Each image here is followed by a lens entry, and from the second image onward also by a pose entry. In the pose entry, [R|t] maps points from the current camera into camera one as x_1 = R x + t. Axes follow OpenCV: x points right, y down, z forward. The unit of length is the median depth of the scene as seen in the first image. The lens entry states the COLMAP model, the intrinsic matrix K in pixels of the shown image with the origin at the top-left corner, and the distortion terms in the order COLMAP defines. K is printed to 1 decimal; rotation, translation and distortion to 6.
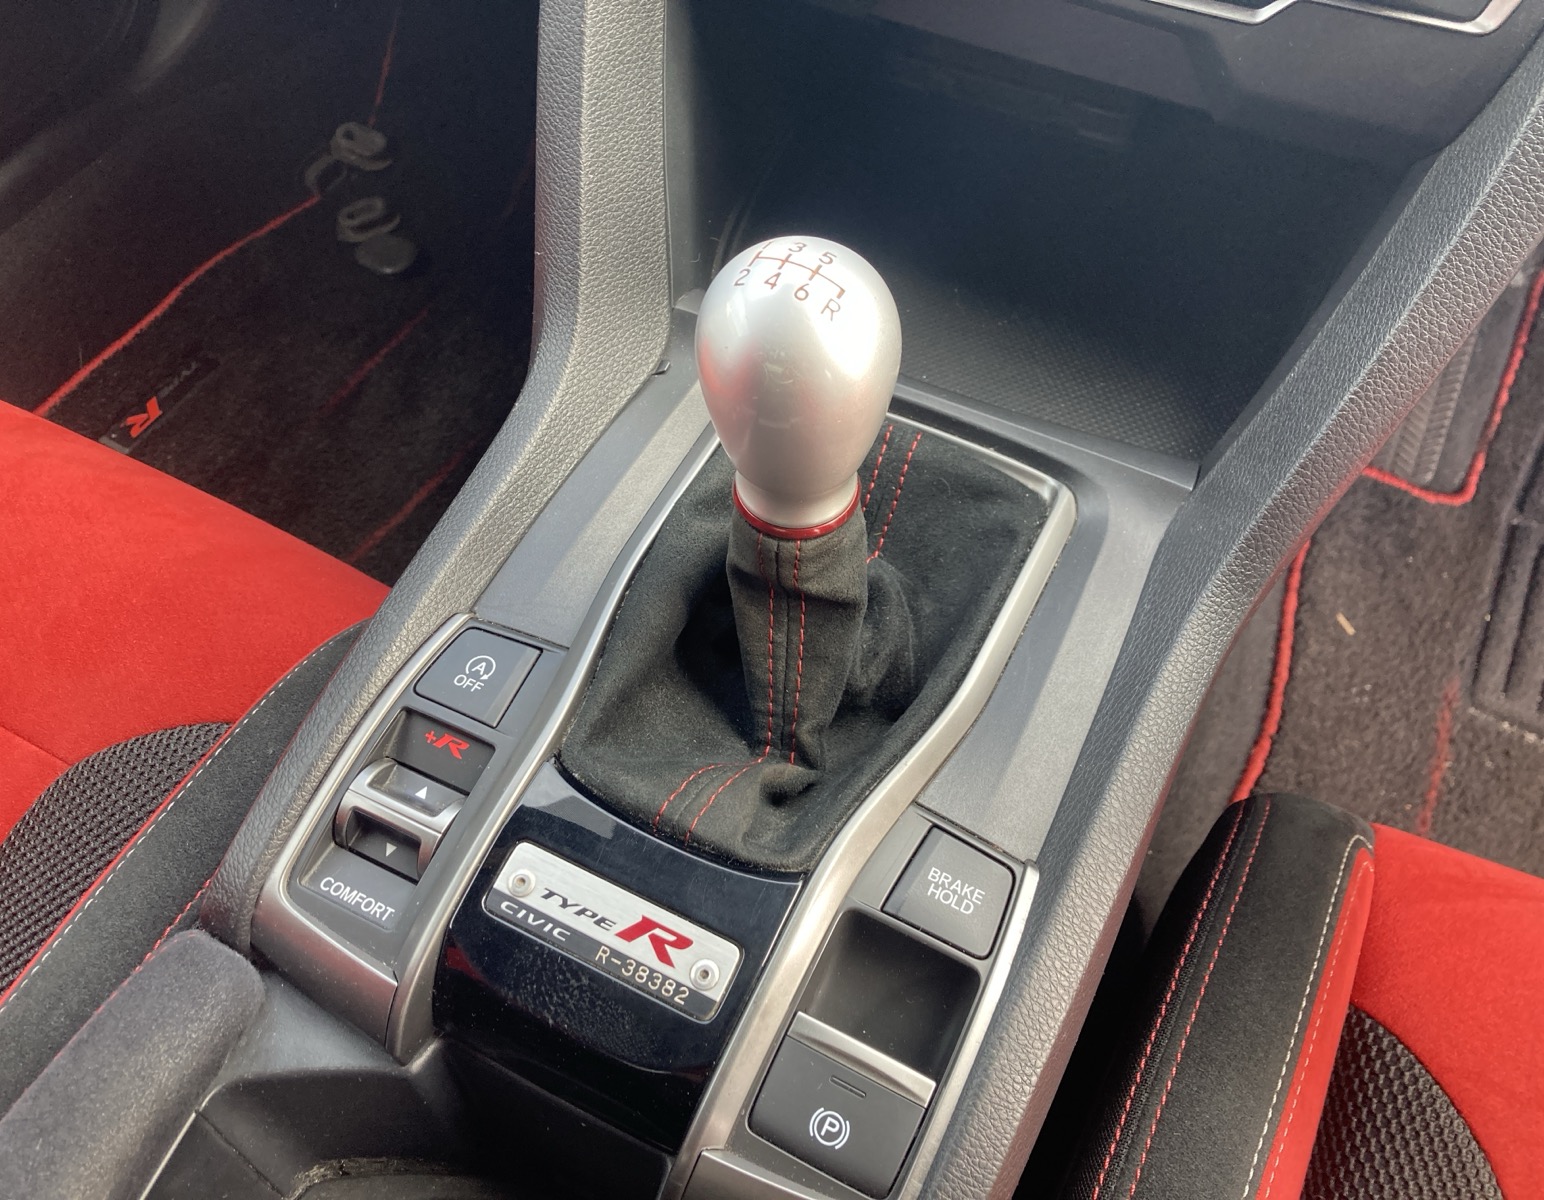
lens RADIAL K [[1329.8, 0, 772.3], [0, 1329.8, 537.5], [0, 0, 1]] dist [0.019299, 0.015581]
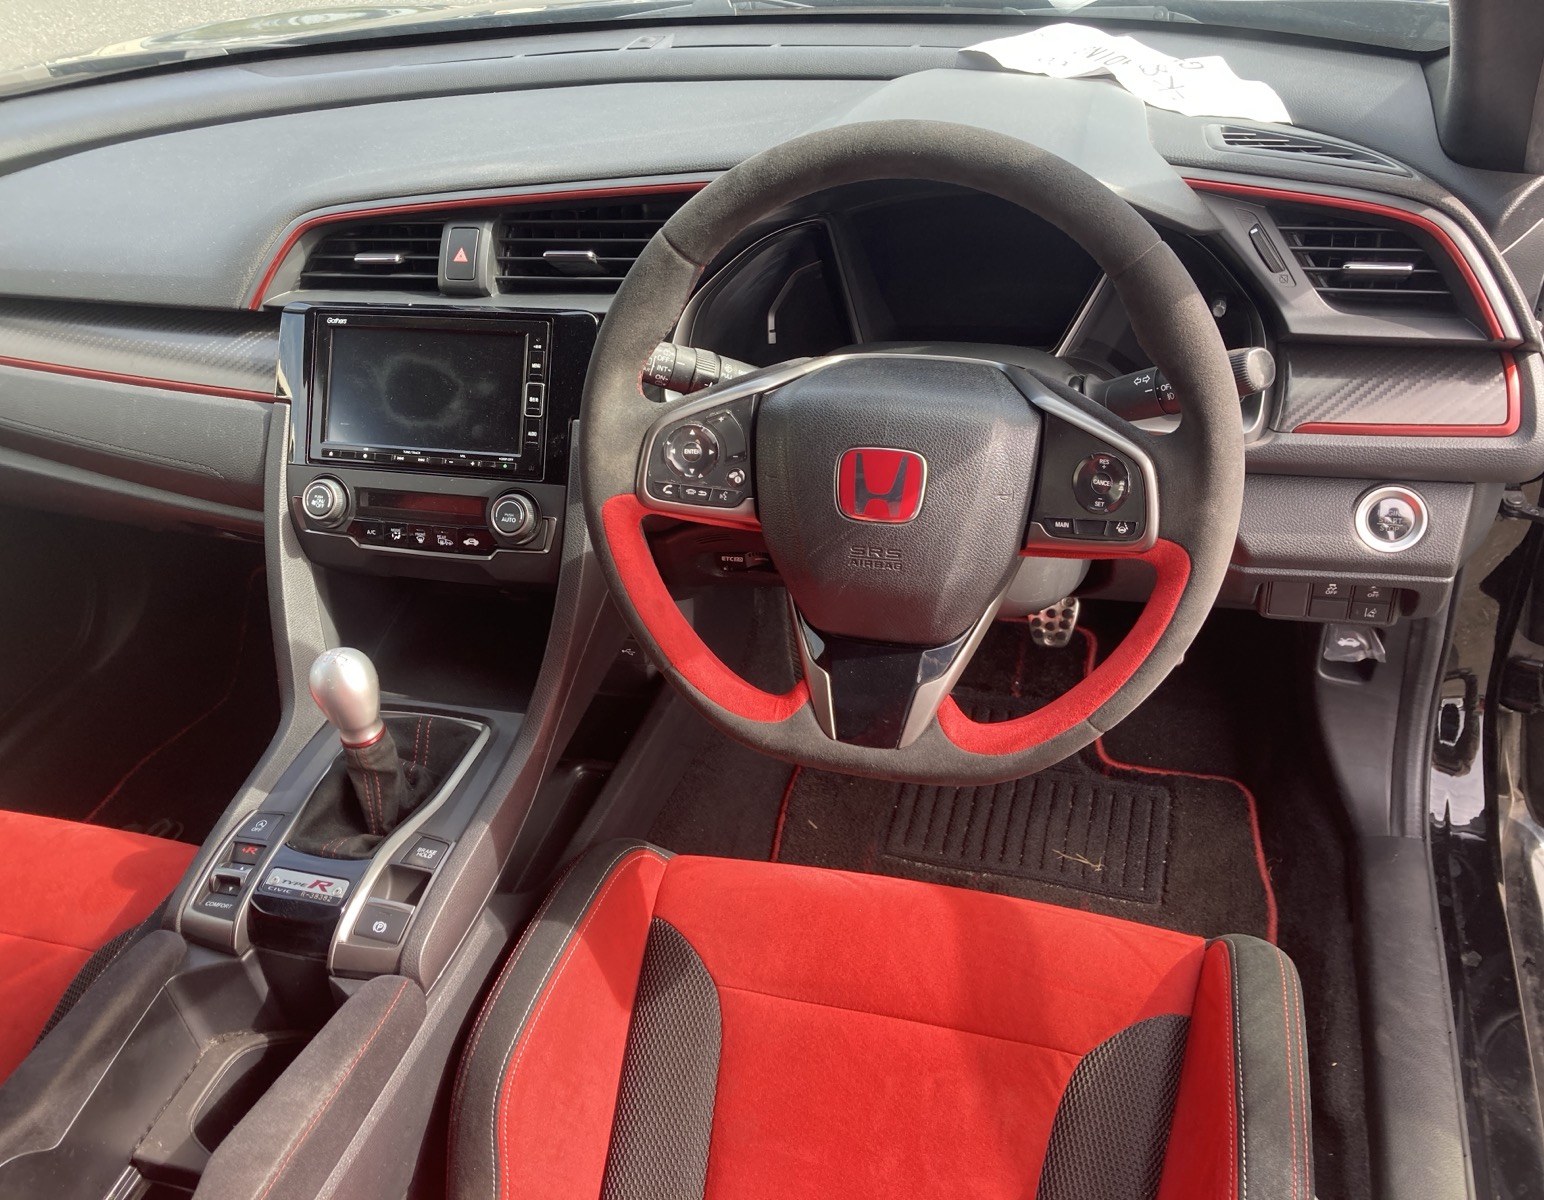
lens RADIAL K [[1329.8, 0, 772.3], [0, 1329.8, 537.5], [0, 0, 1]] dist [0.019299, 0.015581]
pose [[0.978827, -0.185445, 0.086643, 0.717821], [0.204035, 0.917751, -0.340739, 0.744094], [-0.016328, 0.351203, 0.936157, -1.898176]]
